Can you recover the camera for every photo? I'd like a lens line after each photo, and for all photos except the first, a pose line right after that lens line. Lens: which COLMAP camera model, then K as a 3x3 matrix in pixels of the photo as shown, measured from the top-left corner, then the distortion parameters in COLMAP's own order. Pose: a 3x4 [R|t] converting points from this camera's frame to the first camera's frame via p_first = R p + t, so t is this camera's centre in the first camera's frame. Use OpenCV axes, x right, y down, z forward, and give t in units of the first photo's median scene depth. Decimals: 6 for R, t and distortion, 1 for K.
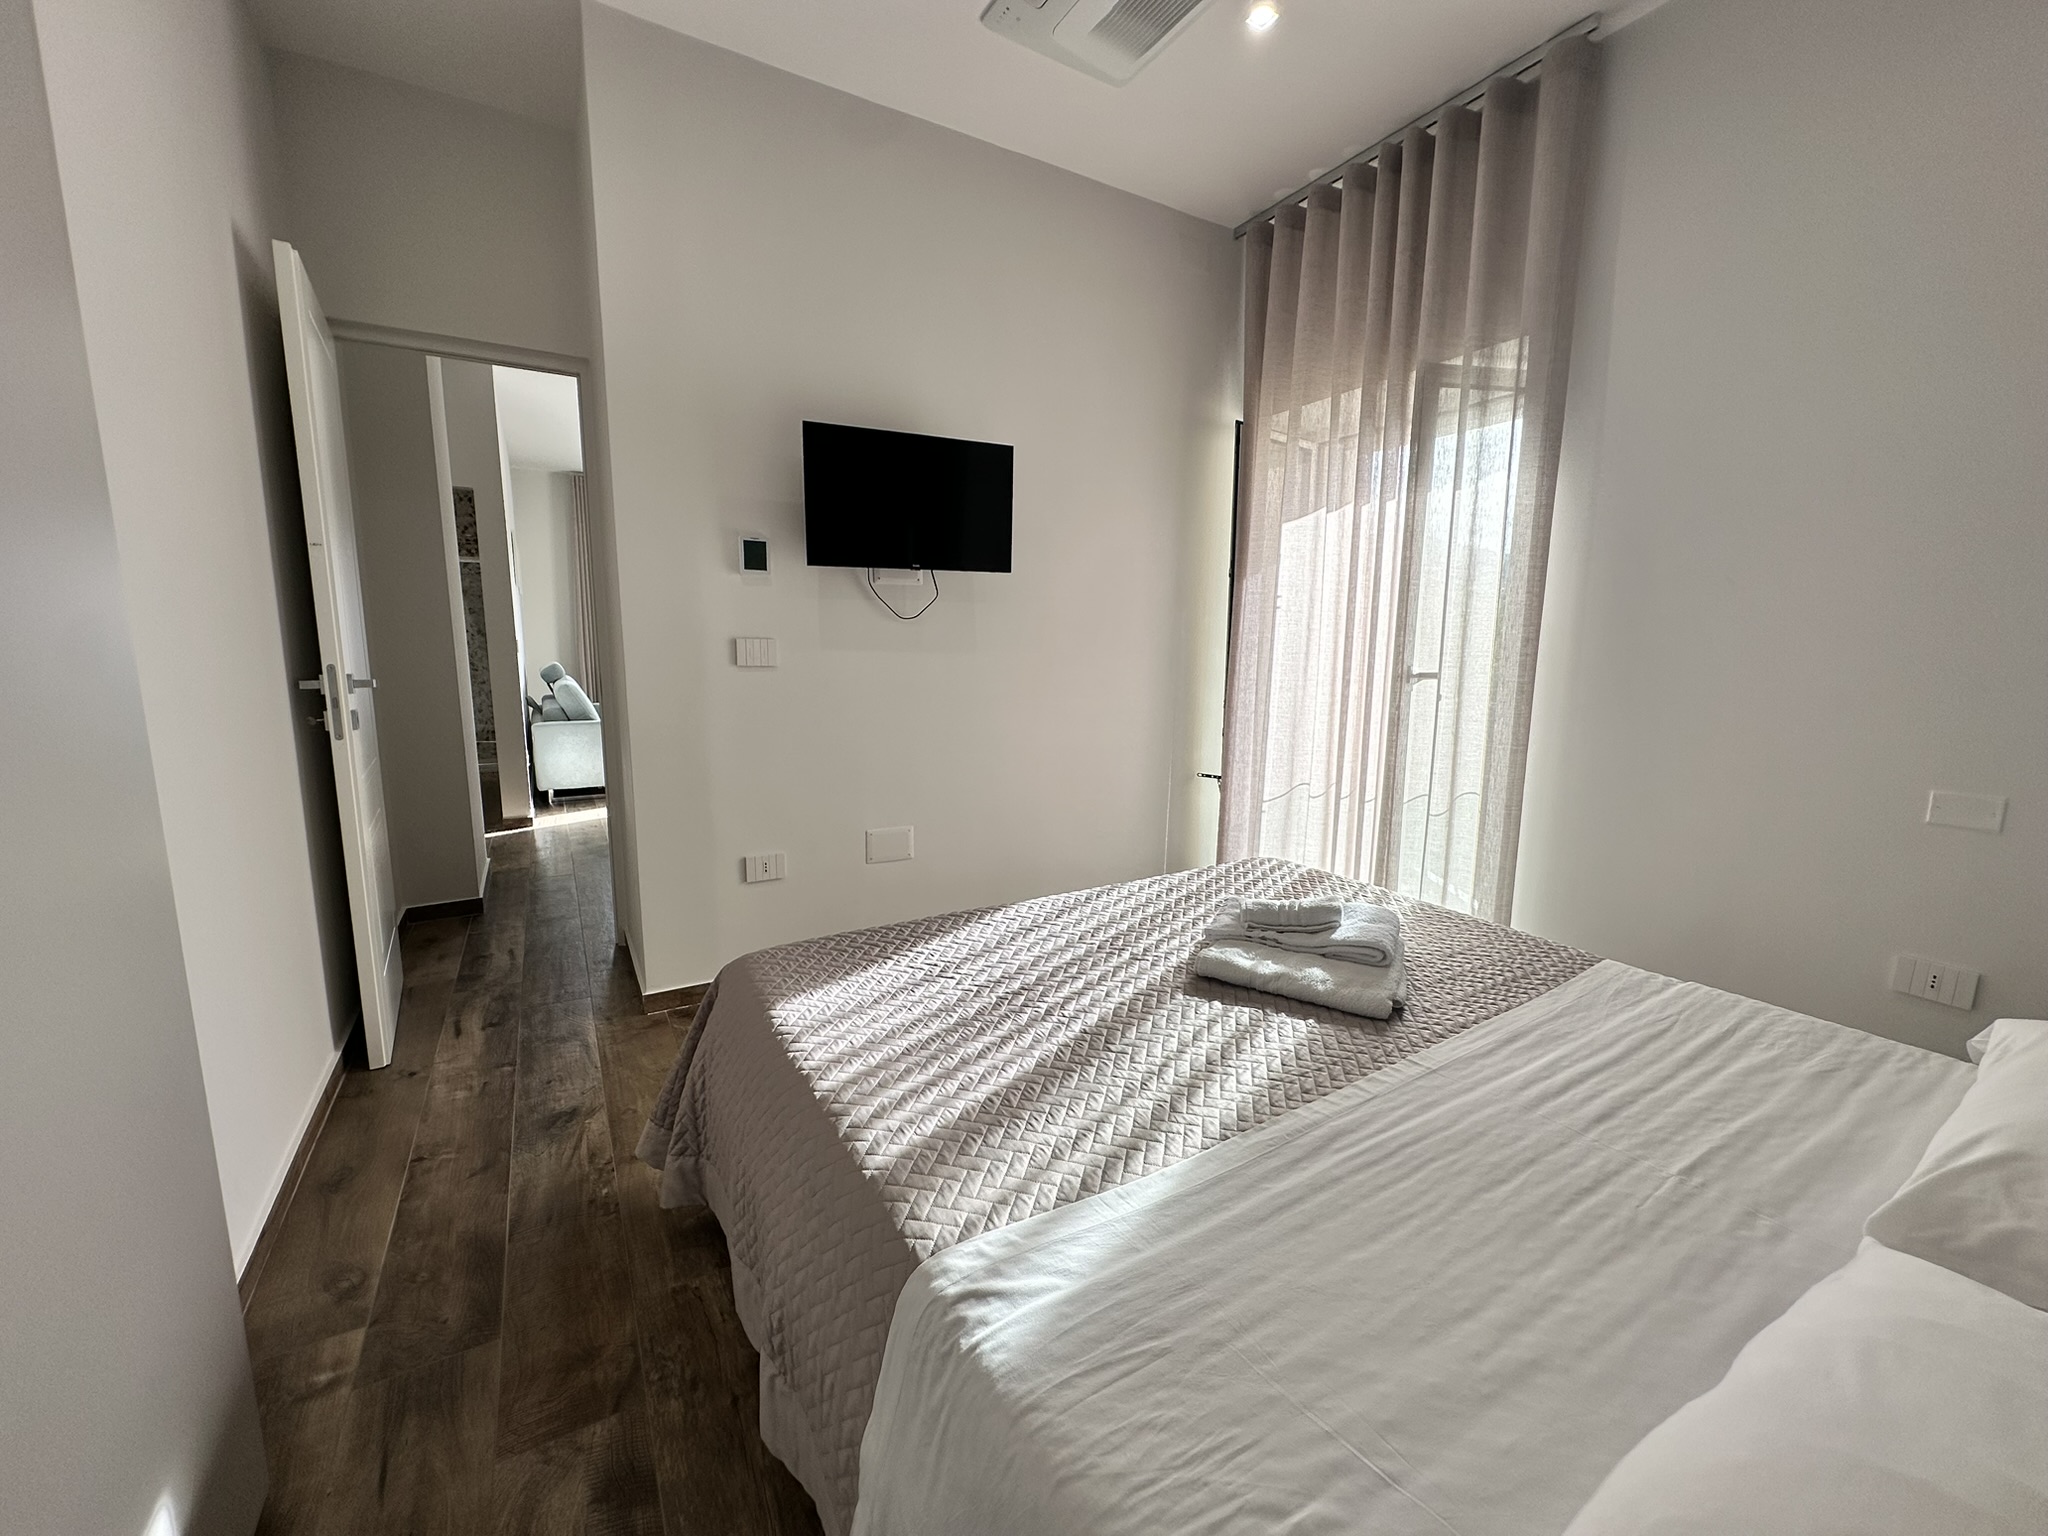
lens RADIAL K [[818.1, 0, 1025.1], [0, 818.1, 767.8], [0, 0, 1]] dist [-0.002886, 0.000998]
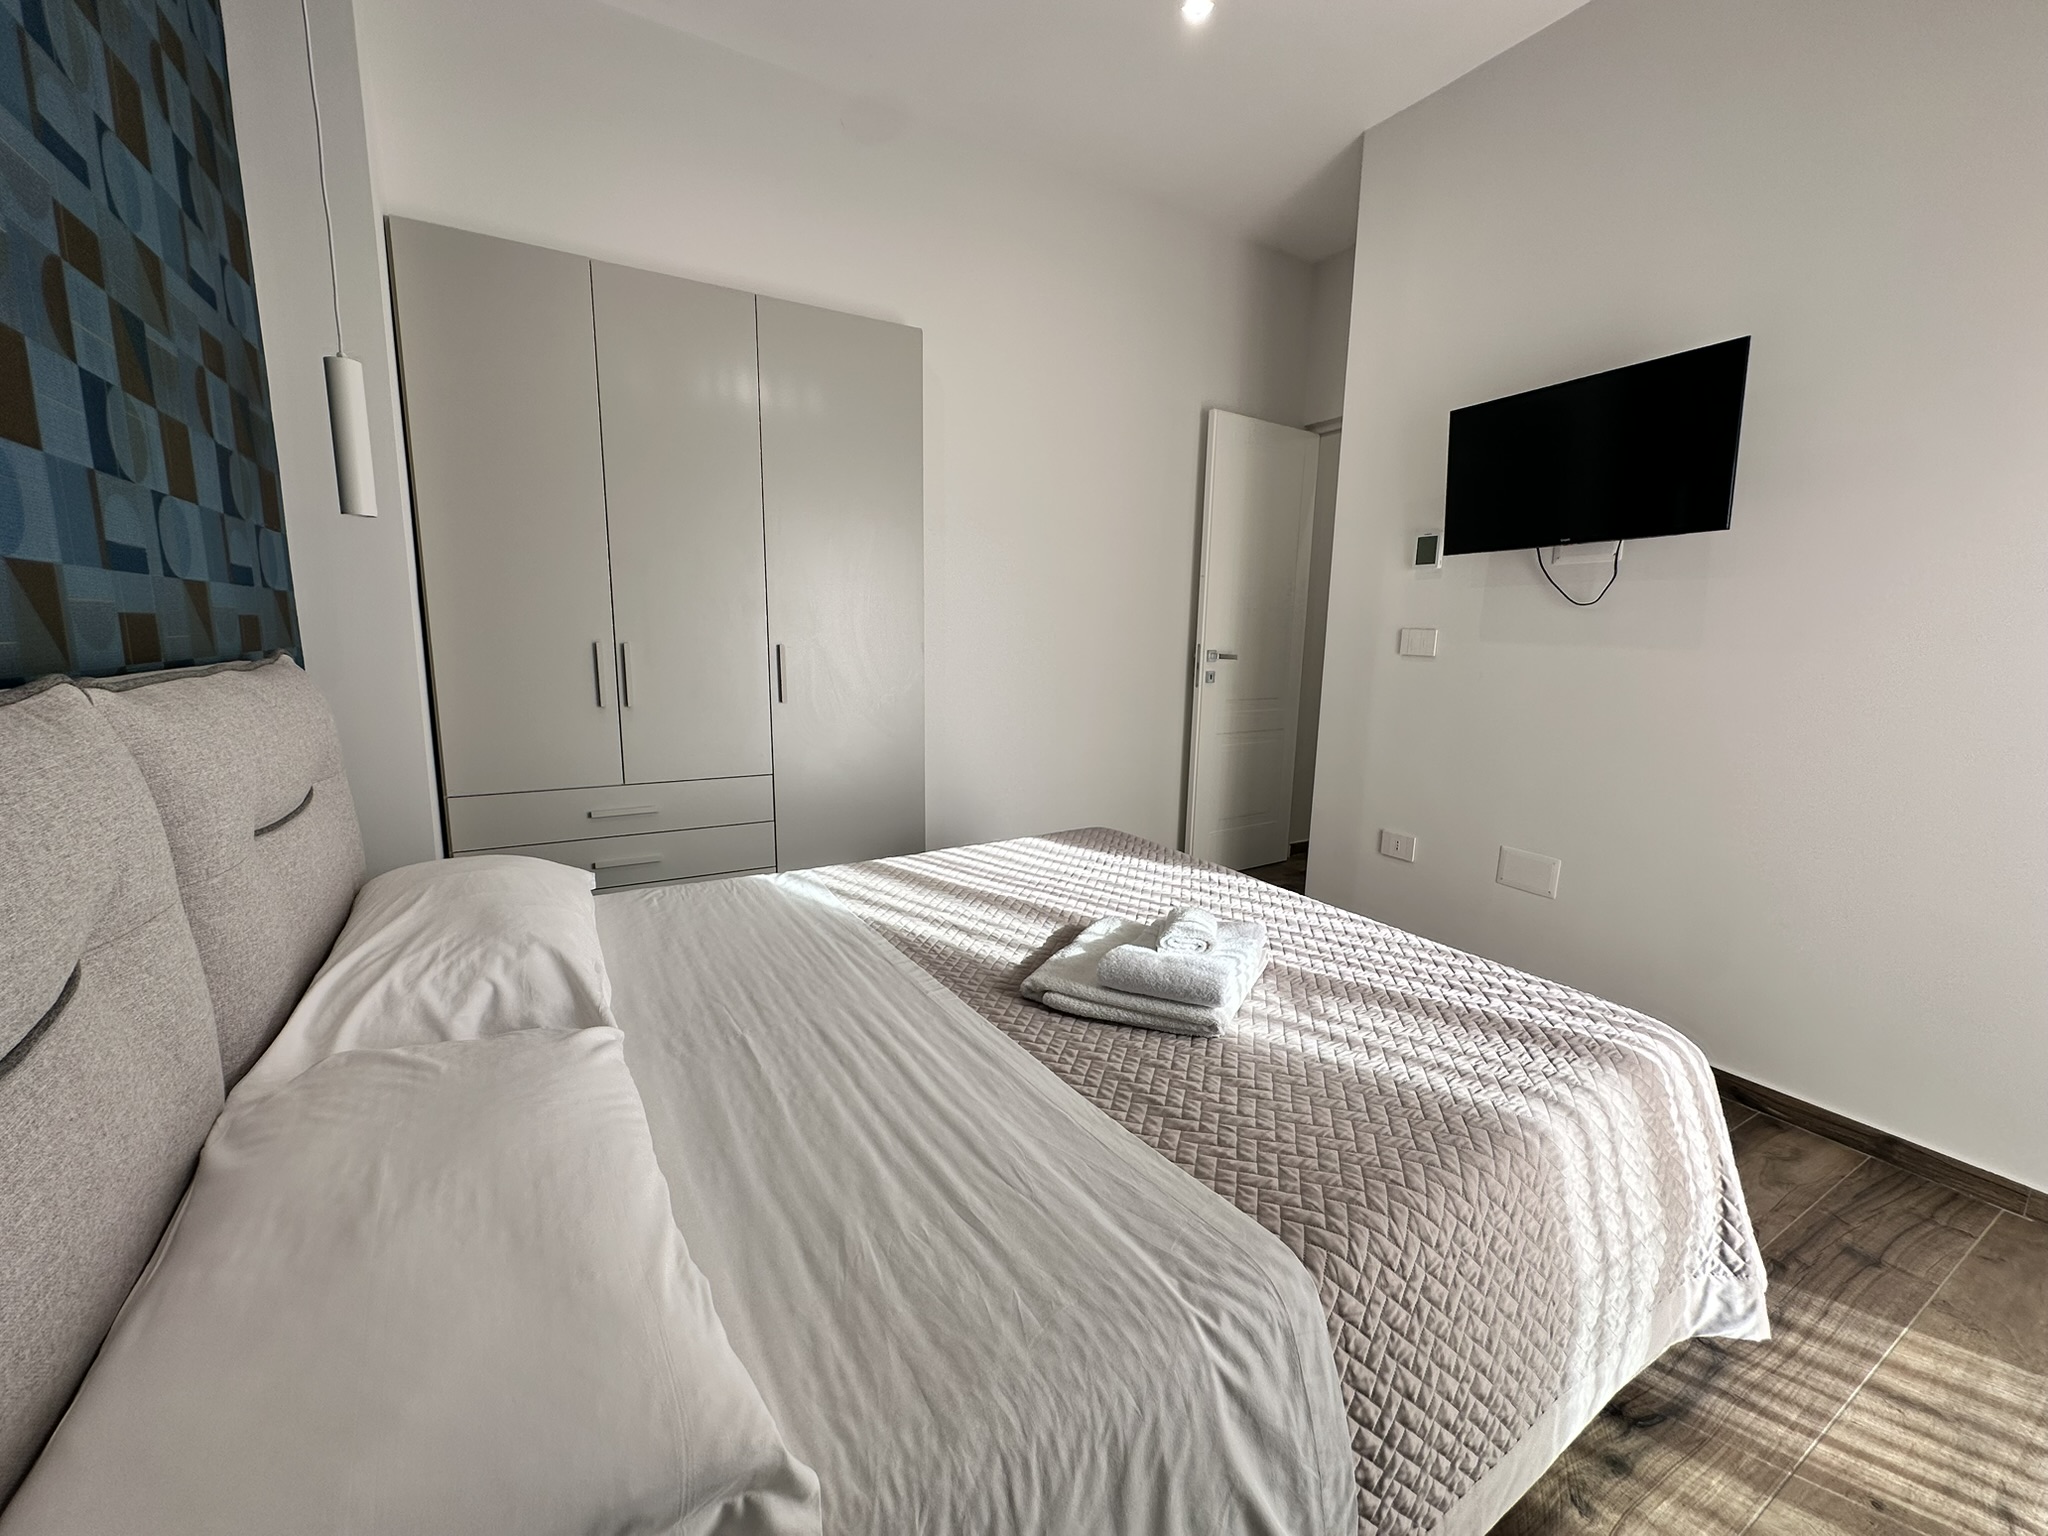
lens RADIAL K [[818.1, 0, 1025.1], [0, 818.1, 767.8], [0, 0, 1]] dist [-0.002886, 0.000998]
pose [[-0.005754, 0.160731, -0.986981, 0.780250], [-0.168542, 0.972722, 0.159392, -0.069432], [0.985678, 0.167265, 0.021493, 0.527307]]
